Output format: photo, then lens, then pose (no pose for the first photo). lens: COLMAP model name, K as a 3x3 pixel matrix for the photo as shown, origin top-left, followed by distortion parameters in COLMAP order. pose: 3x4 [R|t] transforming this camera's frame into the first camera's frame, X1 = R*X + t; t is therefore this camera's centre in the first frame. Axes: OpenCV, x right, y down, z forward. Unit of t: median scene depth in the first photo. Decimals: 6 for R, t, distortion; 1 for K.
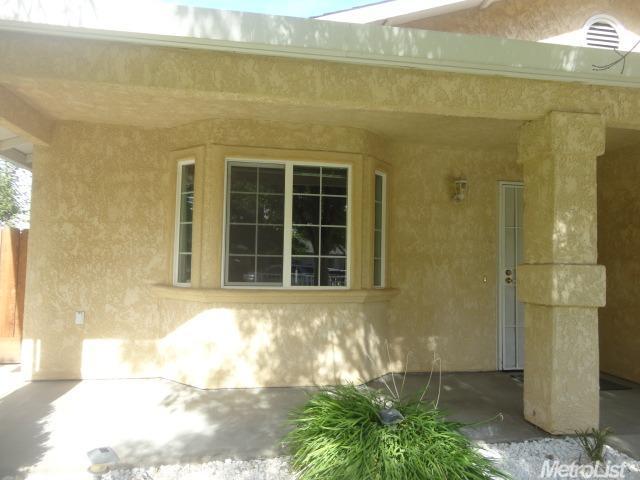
lens RADIAL K [[467.0, 0, 320.7], [0, 467.0, 240.7], [0, 0, 1]] dist [-0.003121, 0.005170]
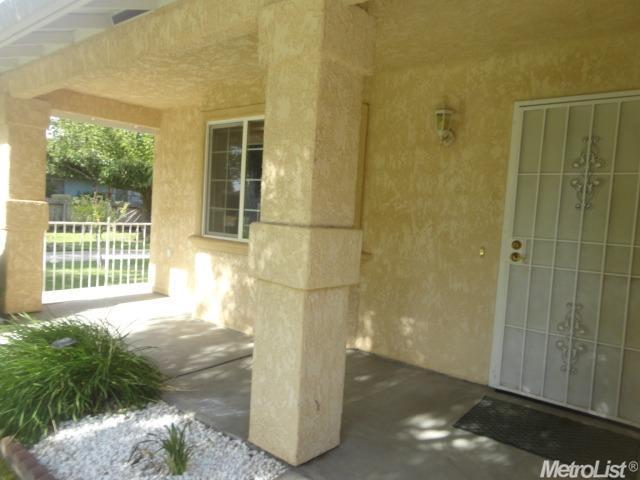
lens RADIAL K [[467.0, 0, 319.5], [0, 467.0, 240.2], [0, 0, 1]] dist [-0.003121, 0.005170]
pose [[0.653864, 0.067181, -0.753624, 0.728142], [-0.006938, 0.996541, 0.082816, 0.010539], [0.756580, -0.048922, 0.652068, 0.382914]]
